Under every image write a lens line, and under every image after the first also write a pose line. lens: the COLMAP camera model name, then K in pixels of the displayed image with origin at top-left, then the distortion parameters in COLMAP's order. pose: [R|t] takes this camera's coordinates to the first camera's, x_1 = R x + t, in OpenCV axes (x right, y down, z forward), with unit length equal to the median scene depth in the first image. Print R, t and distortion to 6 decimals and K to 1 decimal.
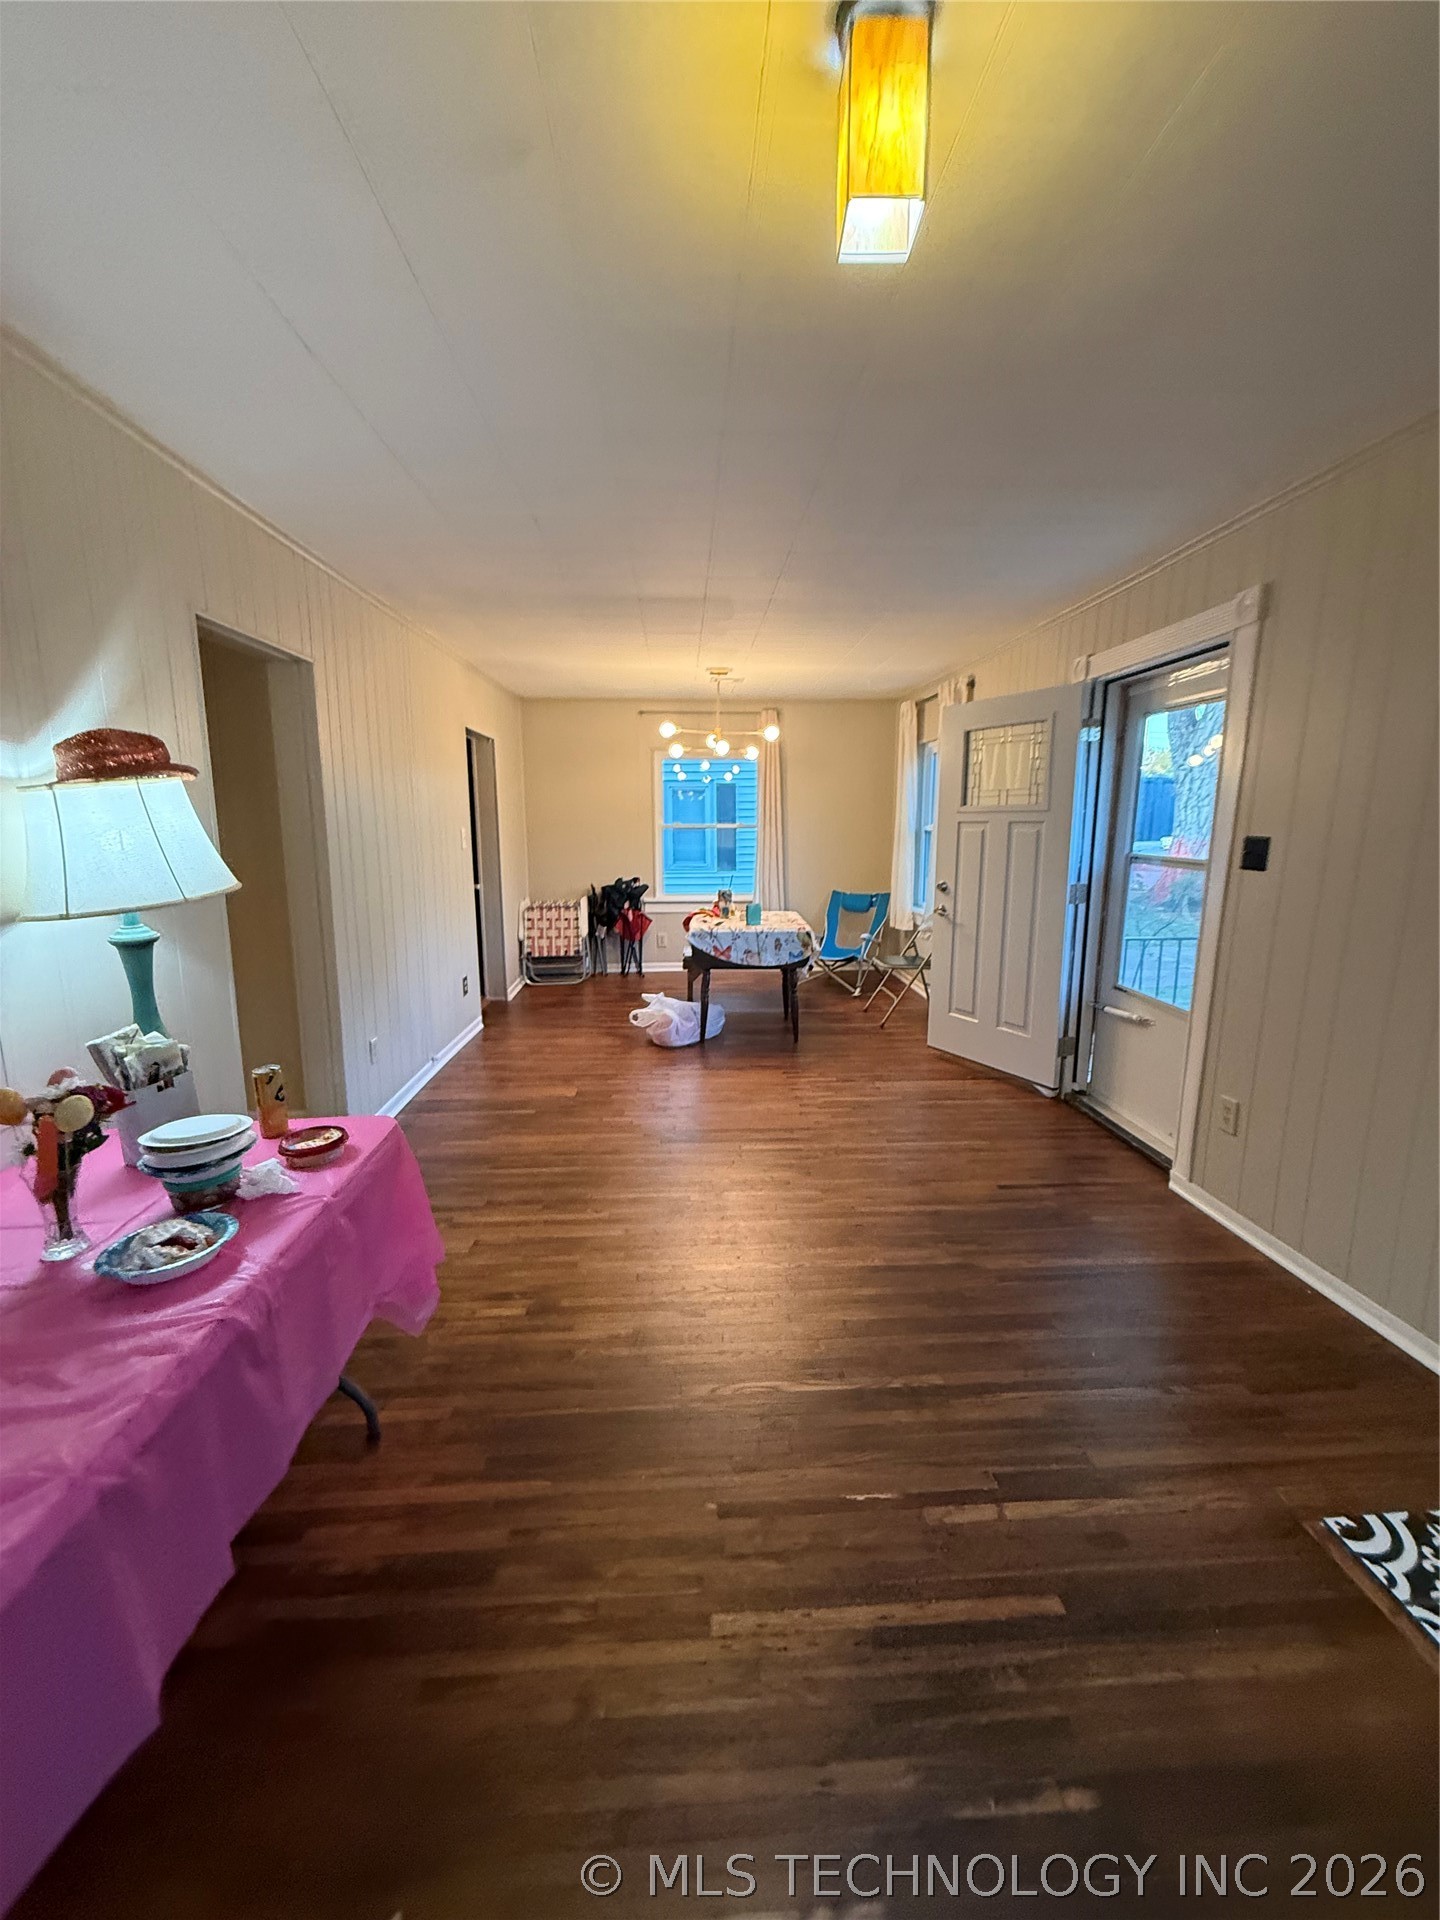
lens RADIAL K [[762.2, 0, 725.3], [0, 762.2, 966.3], [0, 0, 1]] dist [0.000448, -0.000302]
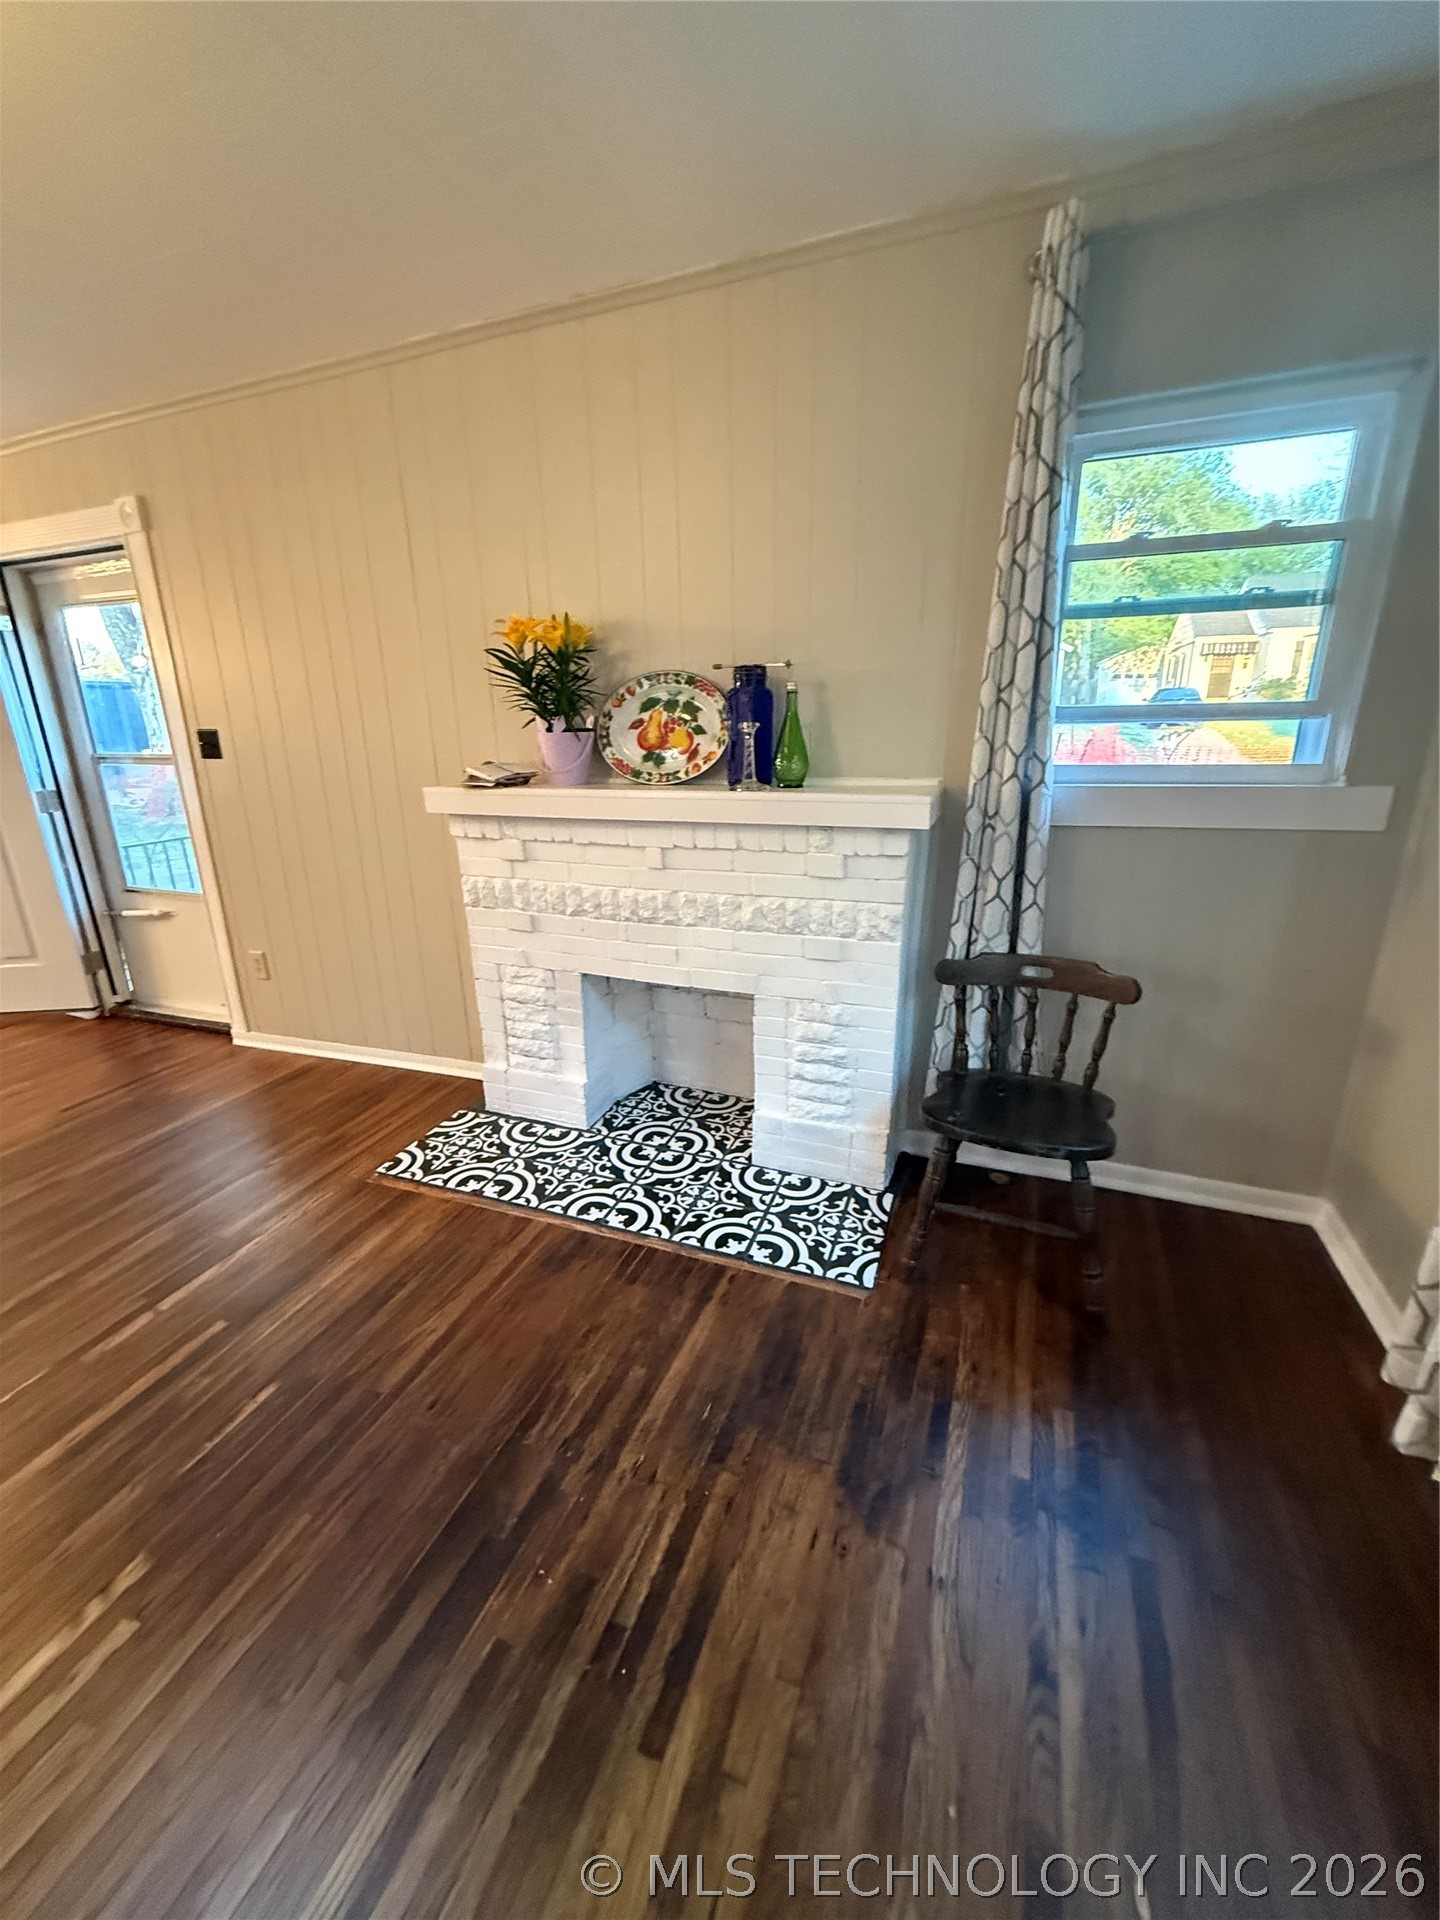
lens RADIAL K [[762.2, 0, 716.4], [0, 762.2, 955.0], [0, 0, 1]] dist [0.000448, -0.000302]
pose [[0.414016, -0.272849, 0.868415, -0.076989], [0.186924, 0.959172, 0.212247, 0.052512], [-0.890870, 0.074454, 0.448115, -0.170610]]
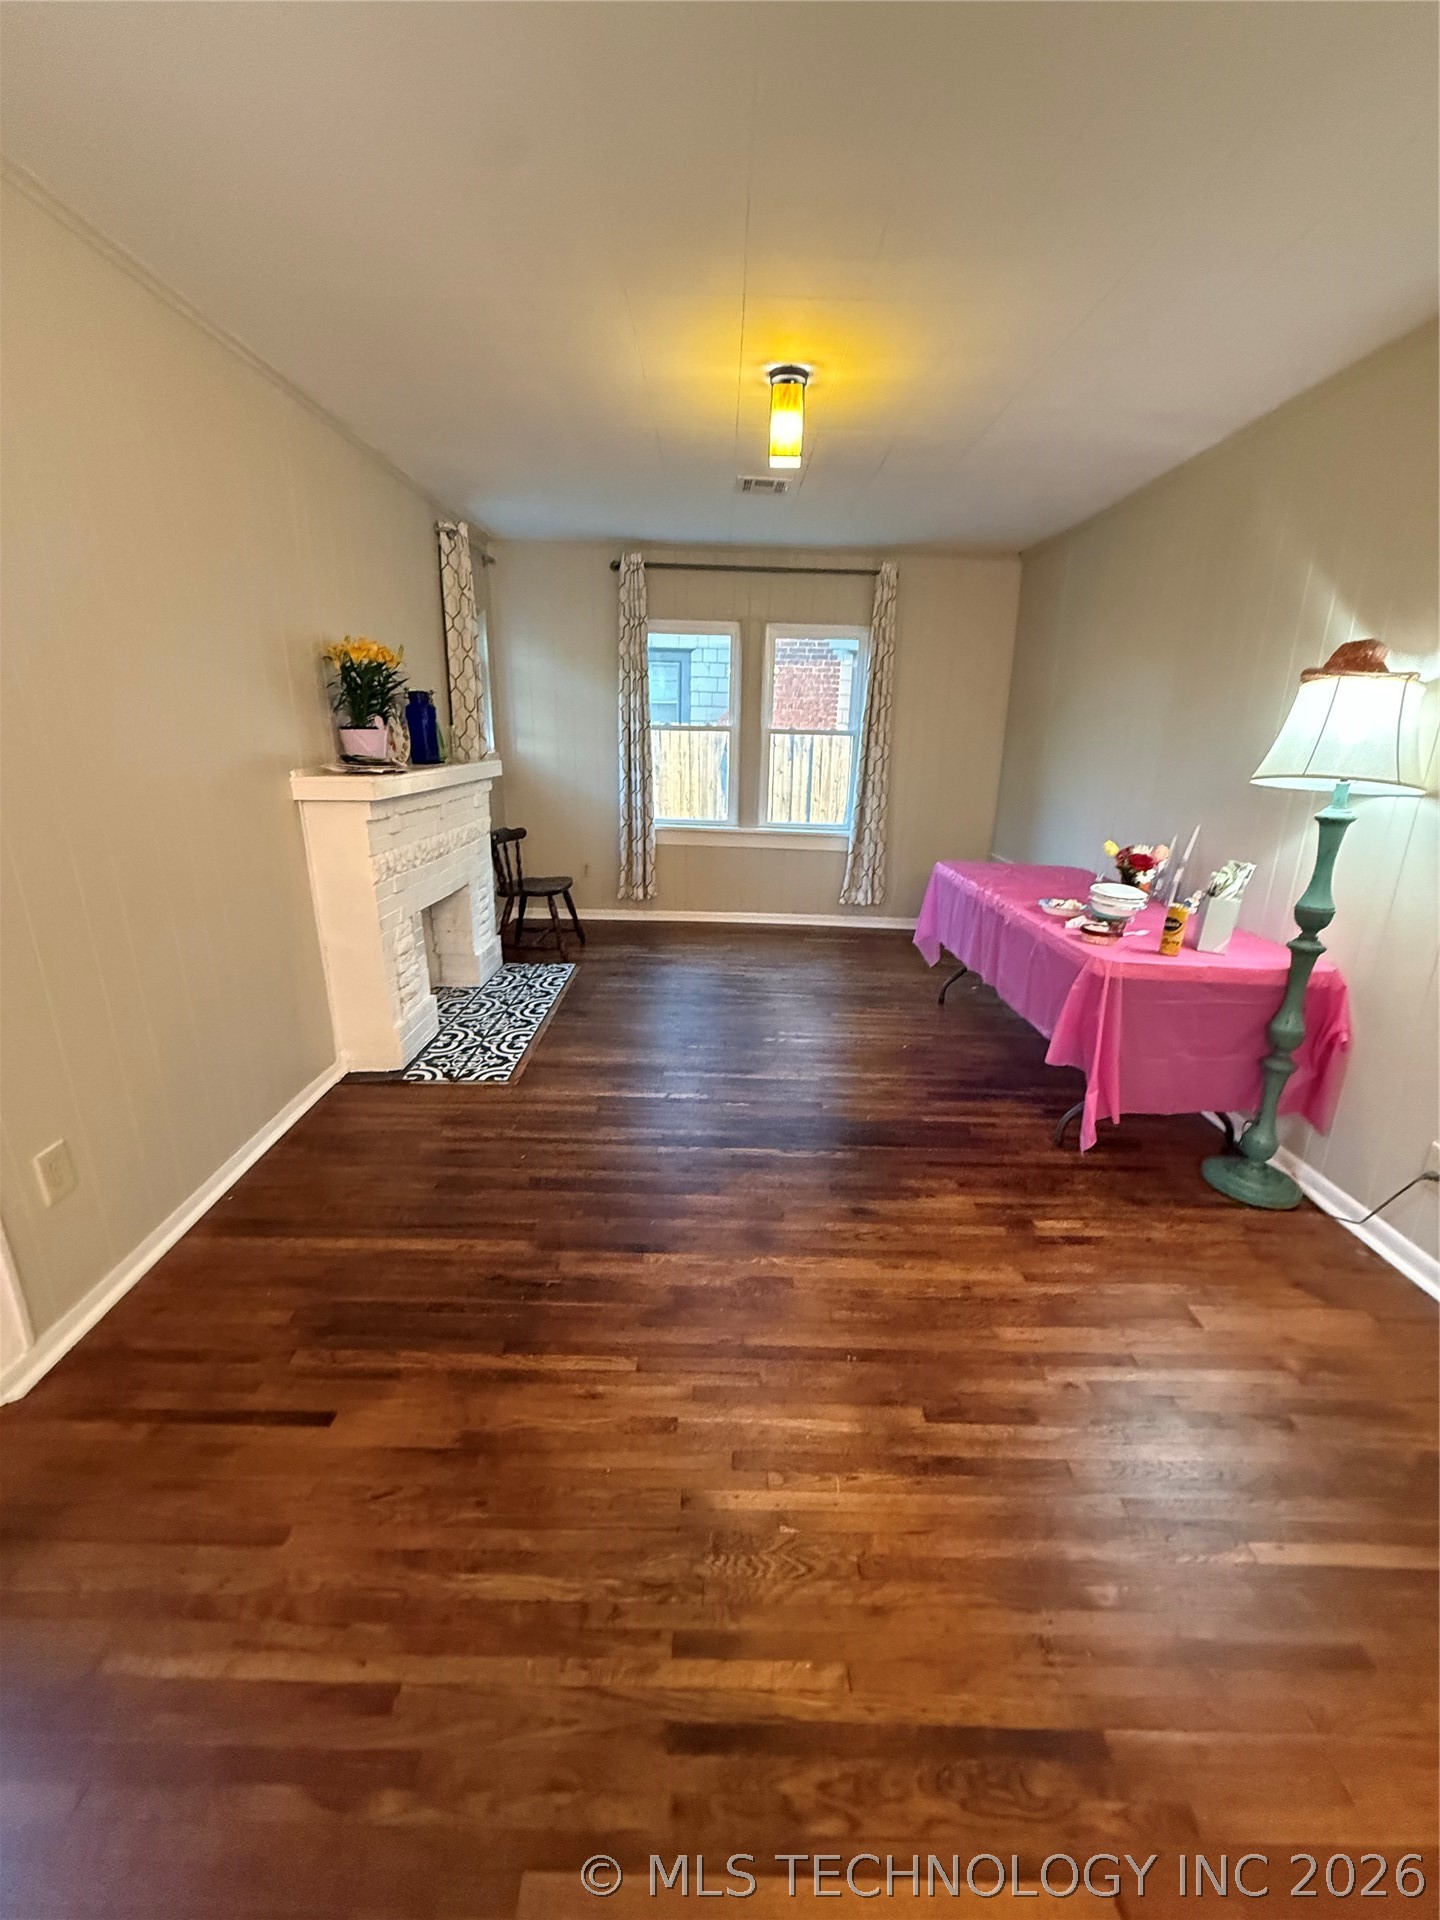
lens RADIAL K [[762.2, 0, 717.9], [0, 762.2, 955.0], [0, 0, 1]] dist [0.000448, -0.000302]
pose [[-0.998054, -0.031380, 0.053879, 0.076672], [-0.003194, 0.888728, 0.458424, -0.222405], [-0.062269, 0.457360, -0.887099, 1.261906]]
